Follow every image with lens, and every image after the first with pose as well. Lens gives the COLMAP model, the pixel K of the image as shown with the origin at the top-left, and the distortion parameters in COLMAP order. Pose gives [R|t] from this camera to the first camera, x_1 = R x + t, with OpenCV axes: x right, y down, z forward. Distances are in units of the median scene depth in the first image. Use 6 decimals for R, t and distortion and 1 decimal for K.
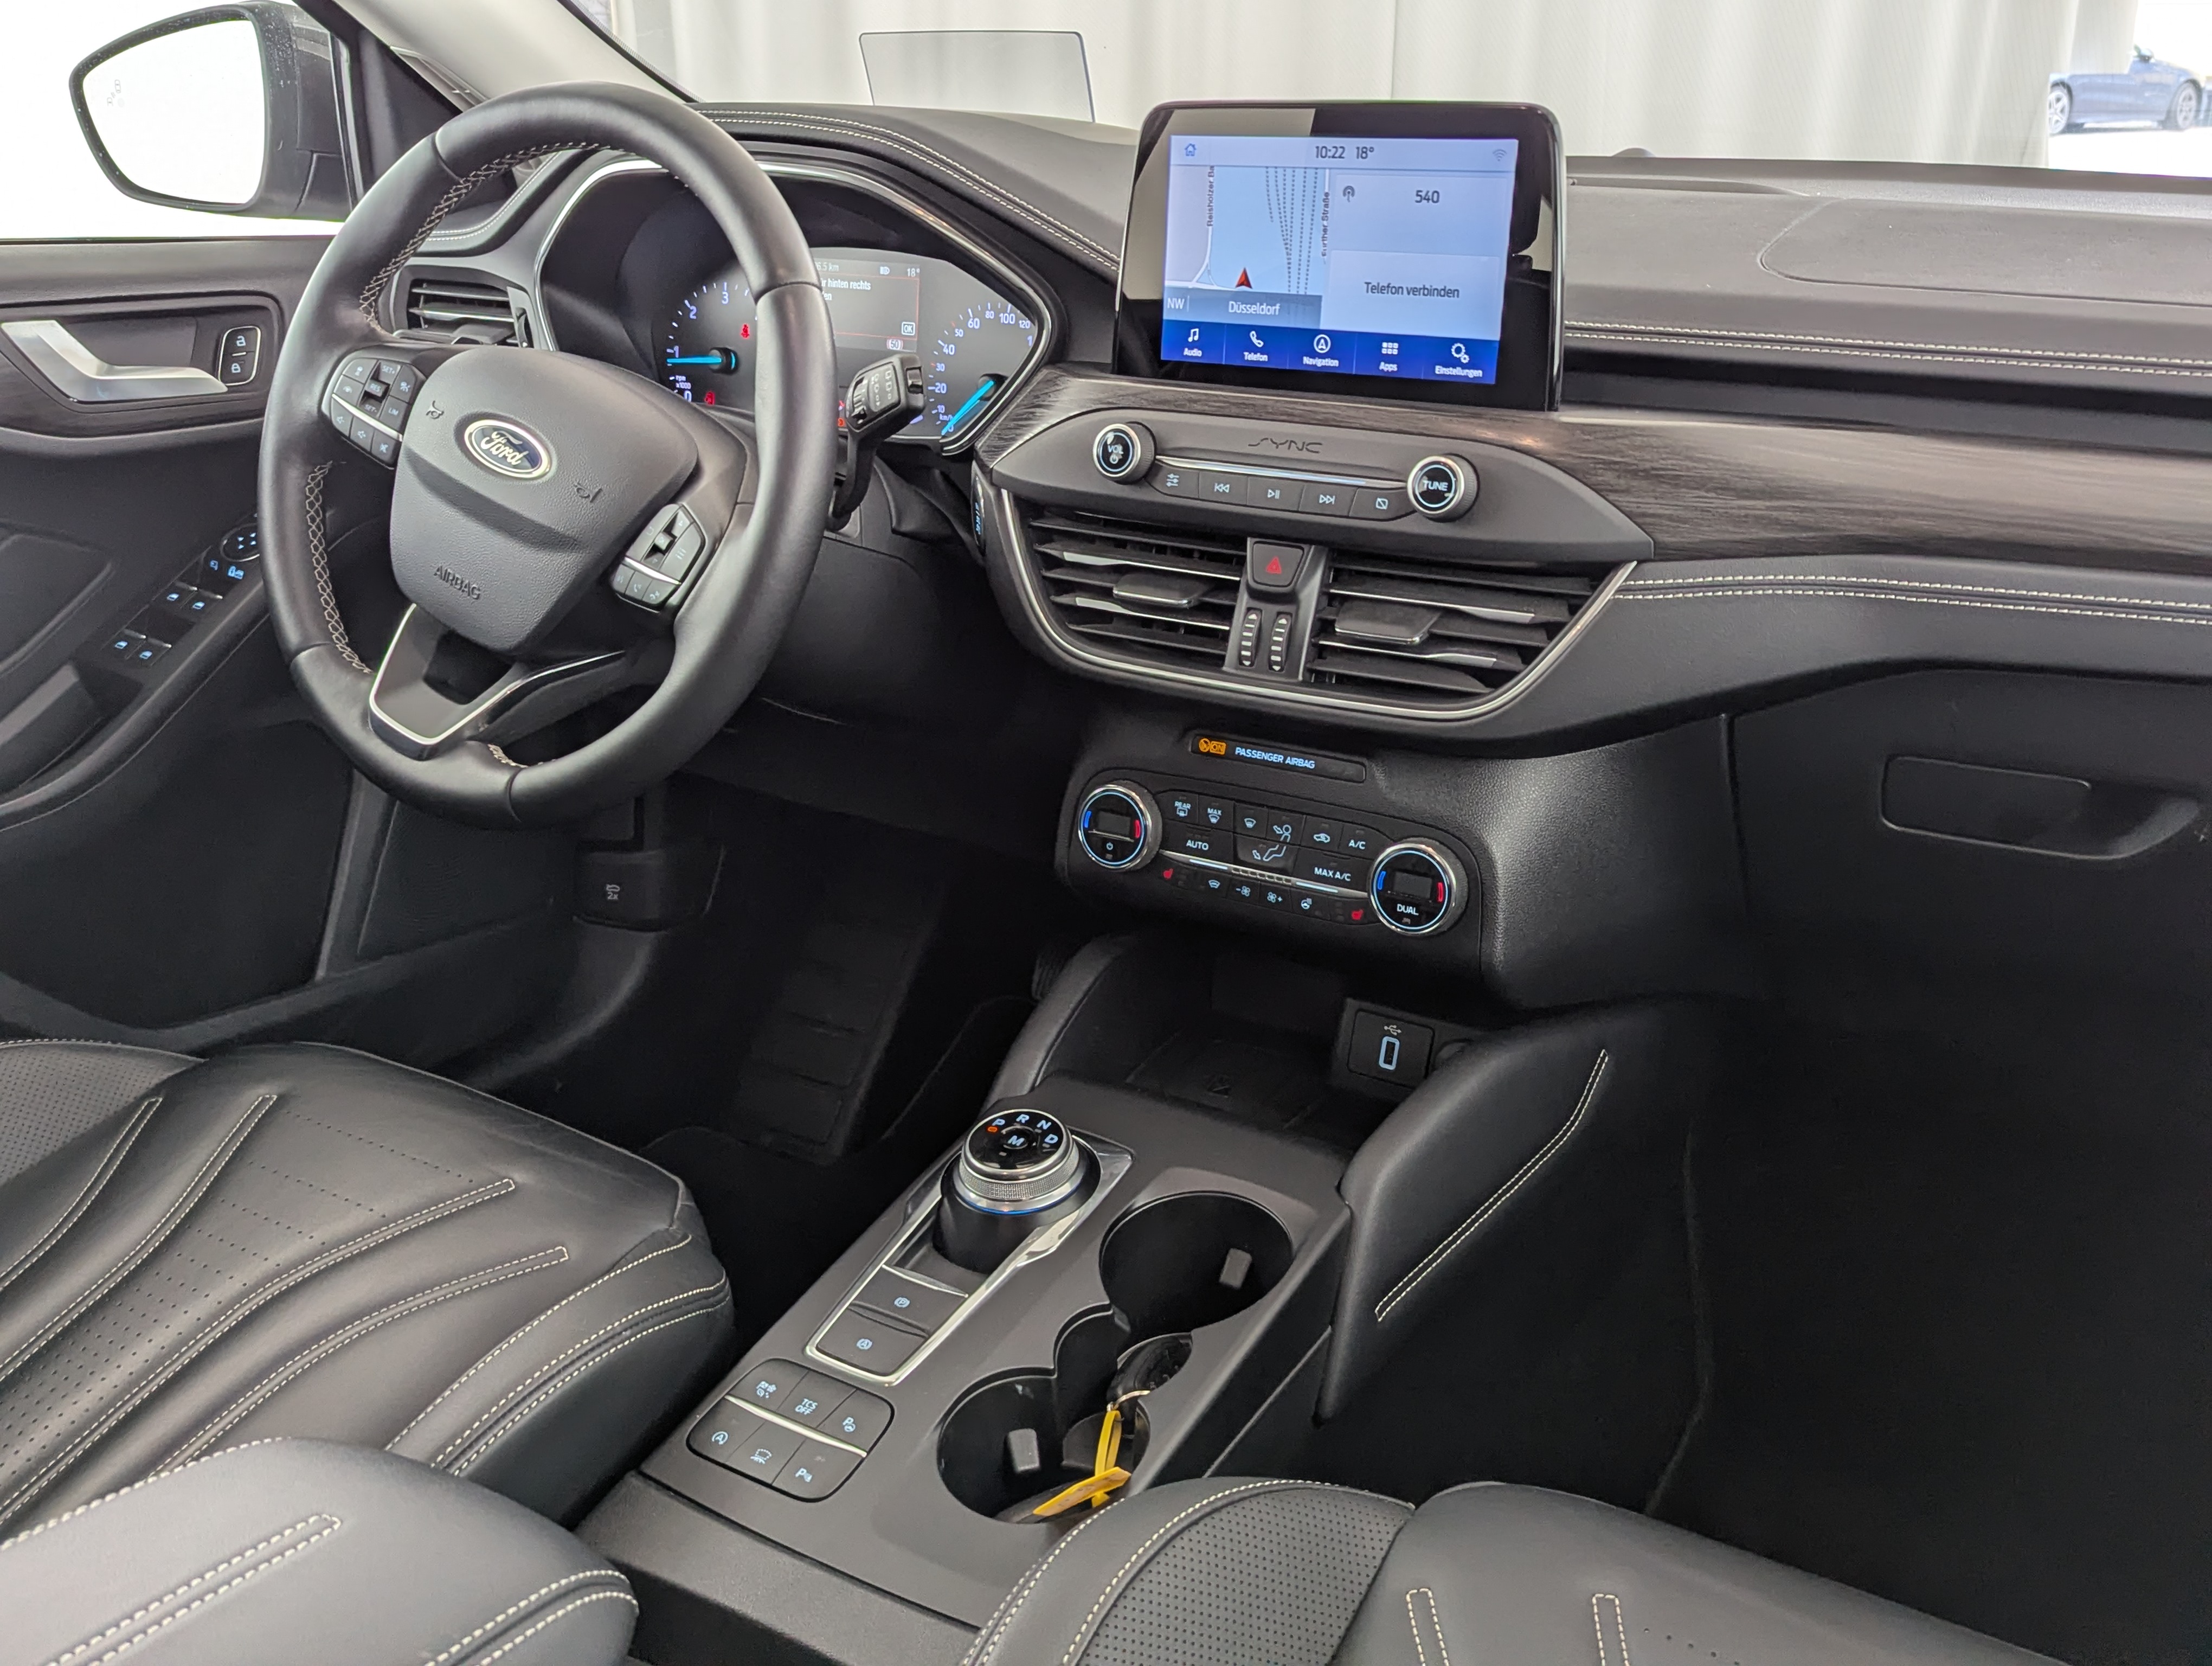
lens RADIAL K [[2043.0, 0, 1098.9], [0, 2043.0, 818.6], [0, 0, 1]] dist [0.032382, 0.000000]
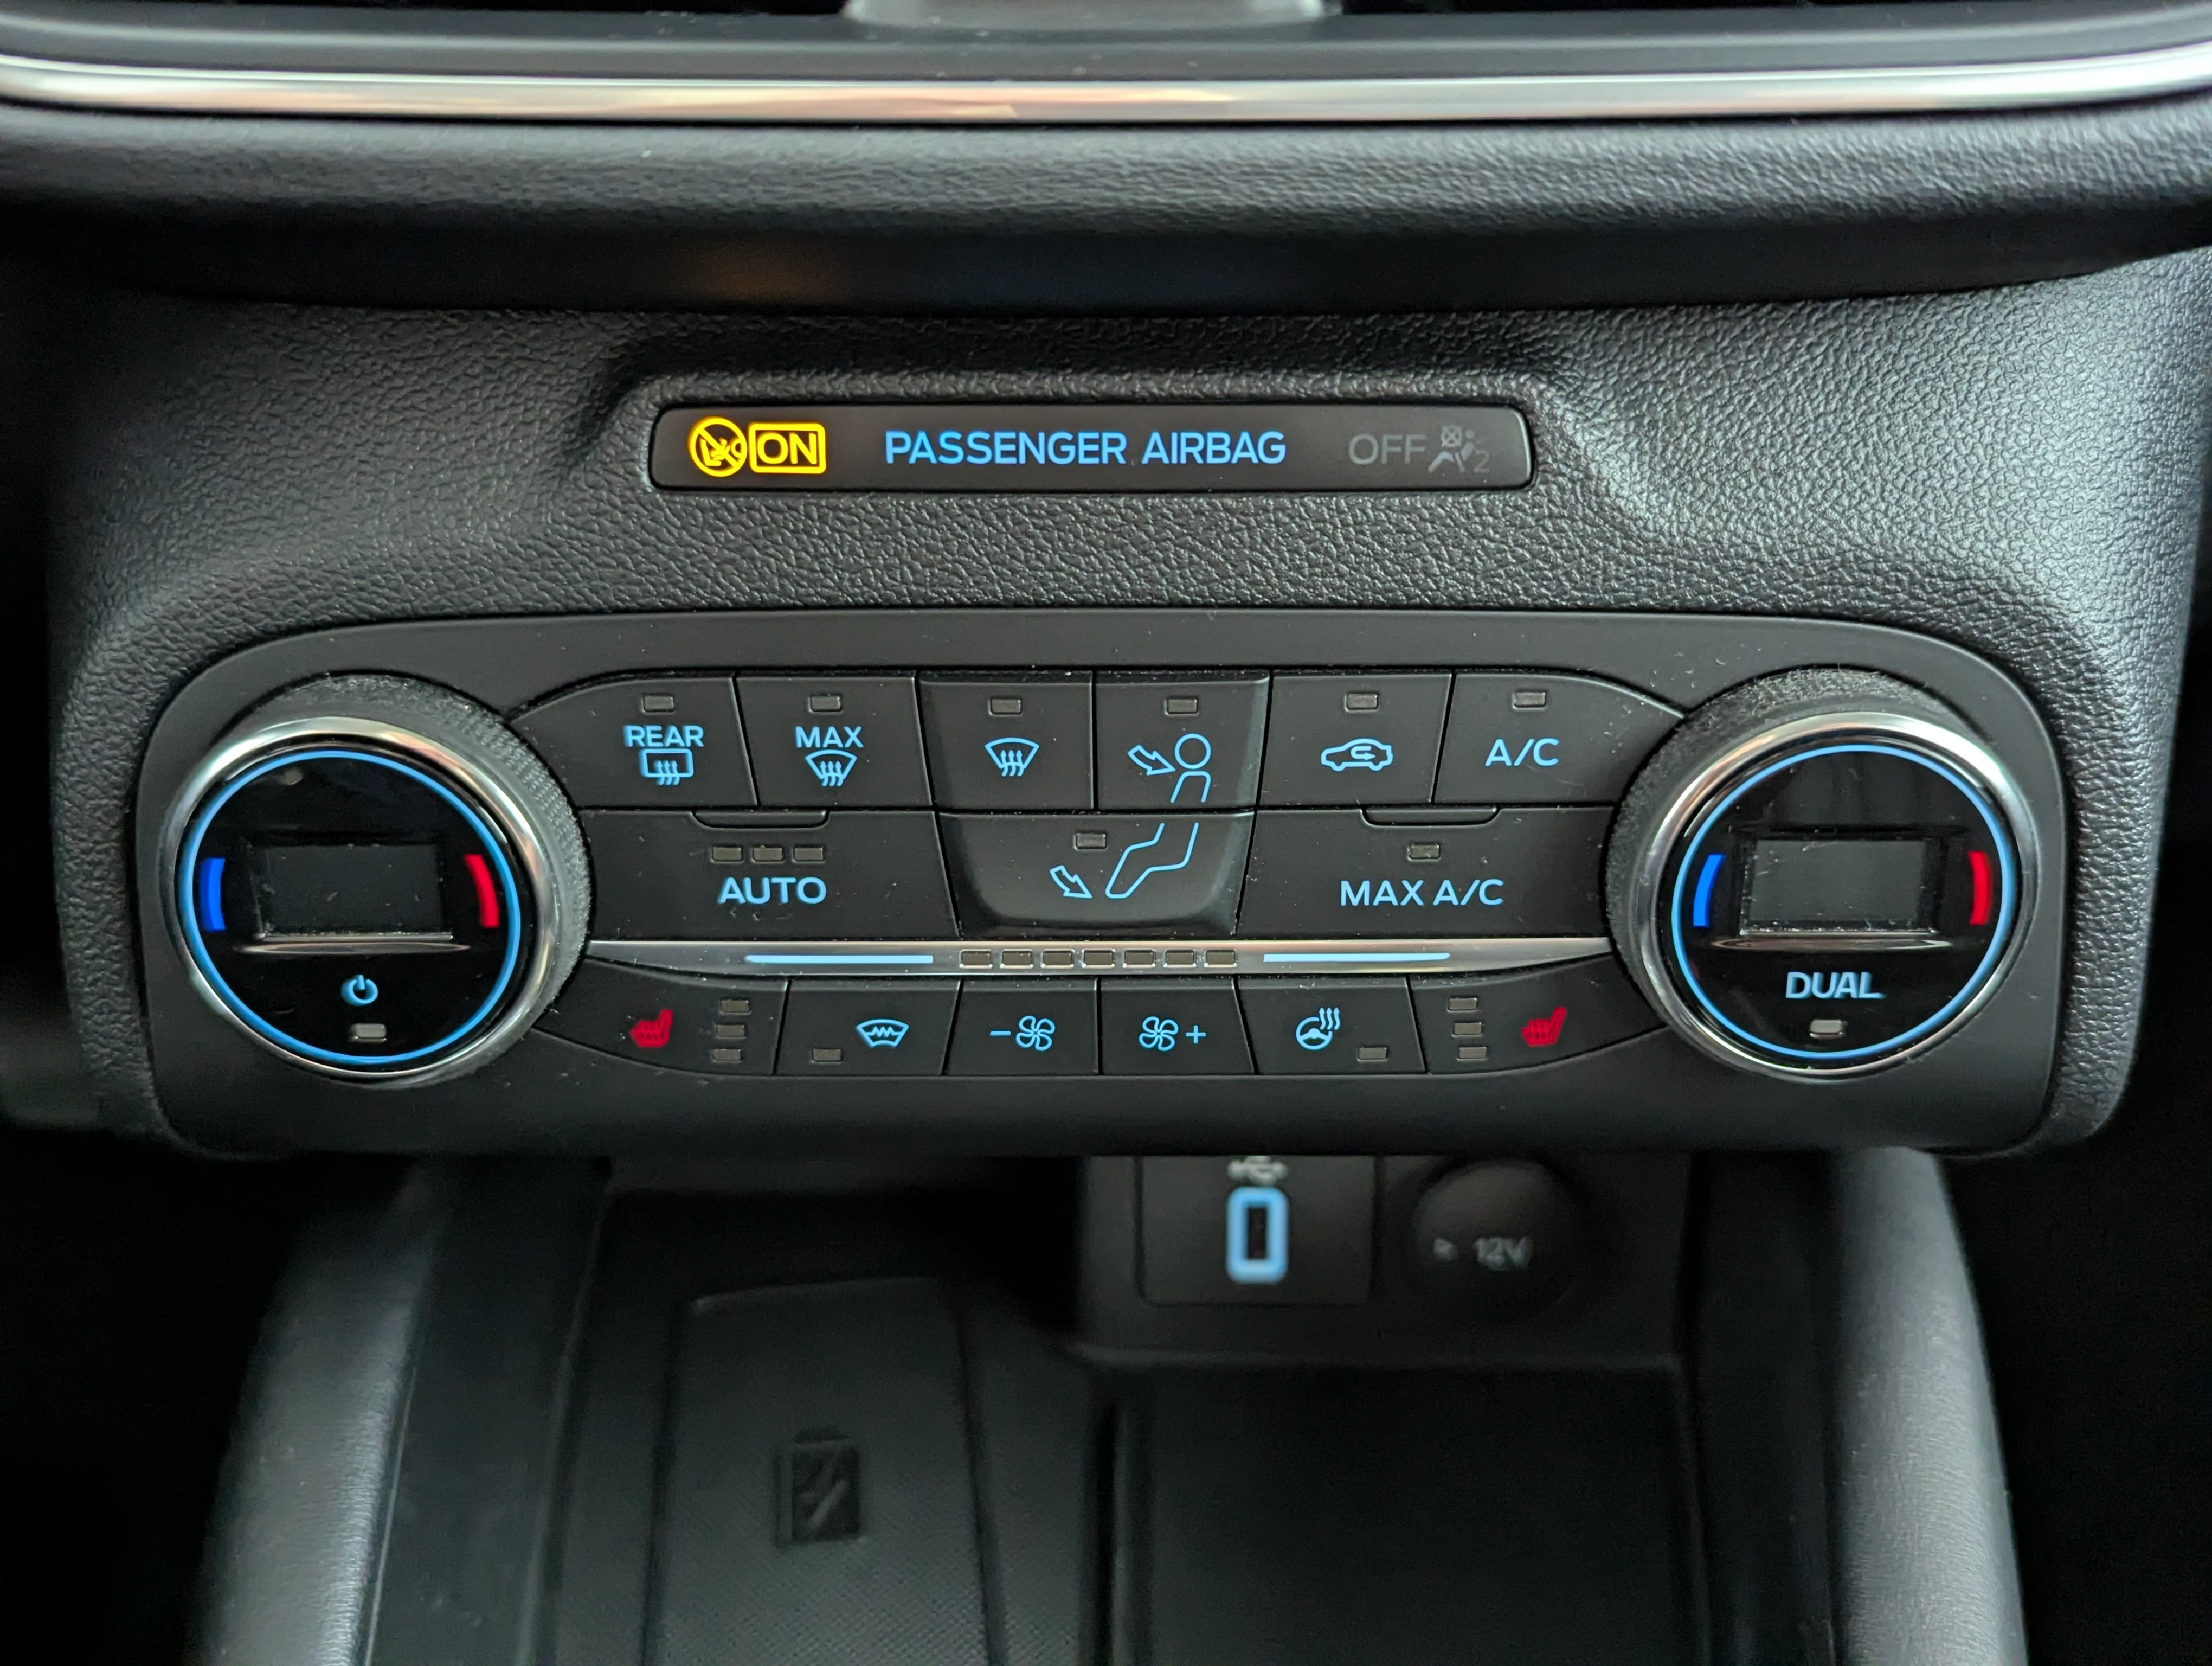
lens RADIAL K [[2043.0, 0, 1159.0], [0, 2043.0, 797.9], [0, 0, 1]] dist [0.032382, 0.000000]
pose [[0.850153, -0.253182, 0.461669, -0.019142], [0.177524, 0.963294, 0.201368, -0.037338], [-0.495706, -0.089236, 0.863894, 0.819897]]
